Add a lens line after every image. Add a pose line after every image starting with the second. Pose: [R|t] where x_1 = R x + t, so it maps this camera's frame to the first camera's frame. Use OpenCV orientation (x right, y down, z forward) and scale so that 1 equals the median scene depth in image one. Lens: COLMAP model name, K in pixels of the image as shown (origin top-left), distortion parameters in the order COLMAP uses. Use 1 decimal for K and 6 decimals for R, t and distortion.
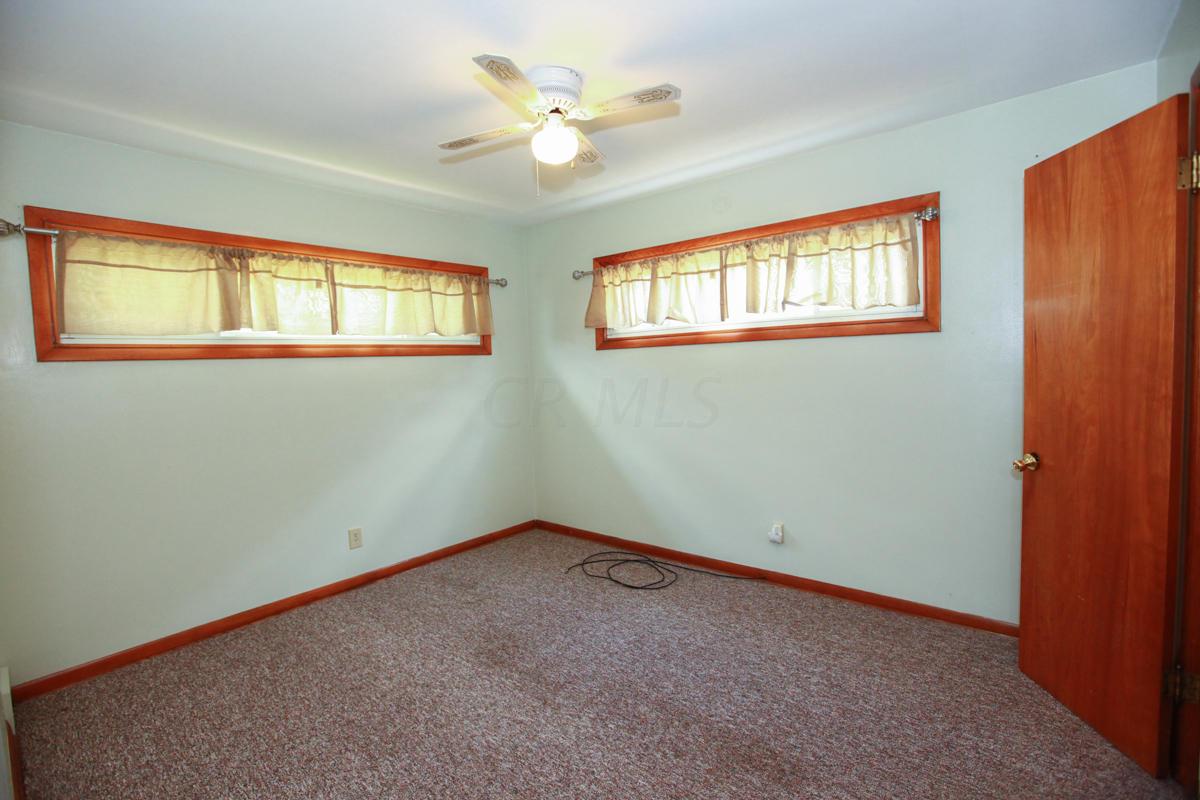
lens RADIAL K [[544.1, 0, 592.6], [0, 544.1, 399.0], [0, 0, 1]] dist [-0.056746, 0.019038]
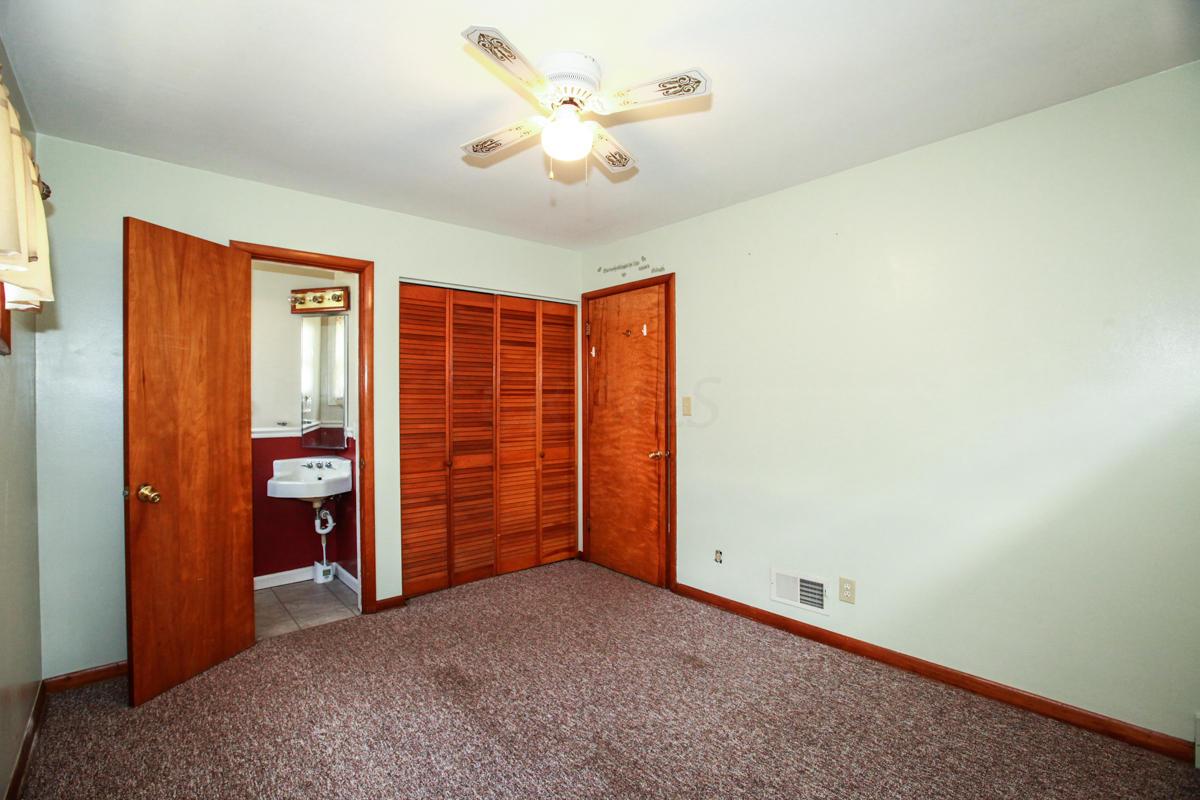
lens RADIAL K [[544.1, 0, 592.6], [0, 544.1, 399.0], [0, 0, 1]] dist [-0.056746, 0.019038]
pose [[-0.988143, 0.041239, 0.147897, -0.257515], [0.050308, 0.997042, 0.058114, -0.099603], [-0.145063, 0.064865, -0.987294, 2.161878]]
